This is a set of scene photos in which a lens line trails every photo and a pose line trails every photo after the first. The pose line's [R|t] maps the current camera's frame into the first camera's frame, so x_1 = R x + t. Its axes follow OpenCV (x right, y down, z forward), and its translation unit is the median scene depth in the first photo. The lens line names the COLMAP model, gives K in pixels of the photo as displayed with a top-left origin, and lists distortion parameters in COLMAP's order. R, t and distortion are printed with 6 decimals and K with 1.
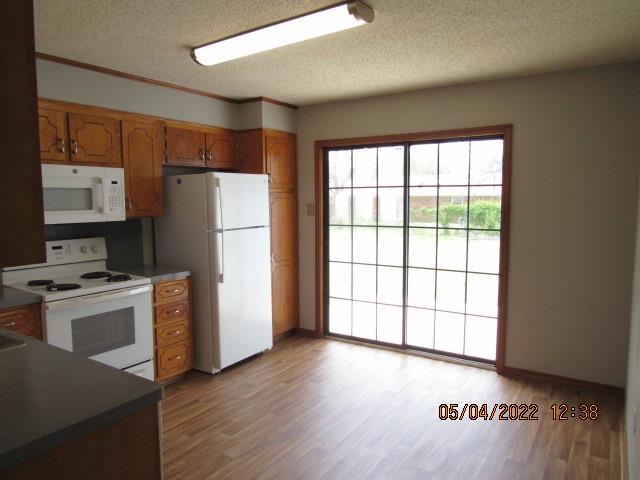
lens RADIAL K [[411.9, 0, 320.0], [0, 411.9, 240.0], [0, 0, 1]] dist [-0.105982, 0.000155]
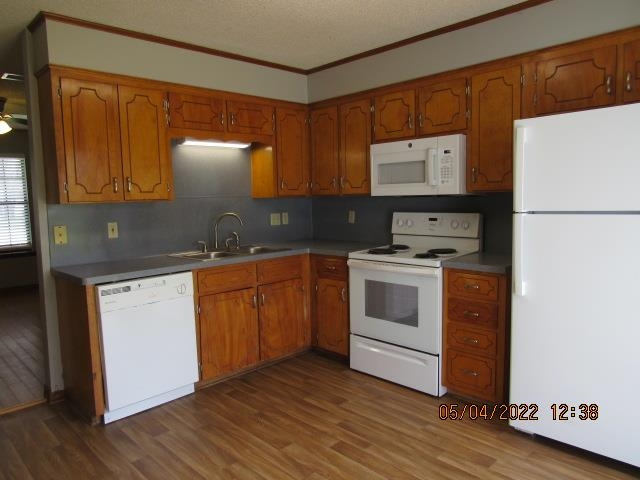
lens RADIAL K [[462.1, 0, 320.1], [0, 462.1, 229.8], [0, 0, 1]] dist [-0.000519, 0.005521]
pose [[-0.183800, 0.086193, -0.979177, 0.610776], [-0.062090, 0.993141, 0.099077, -0.057335], [0.981001, 0.079007, -0.177188, 0.963207]]
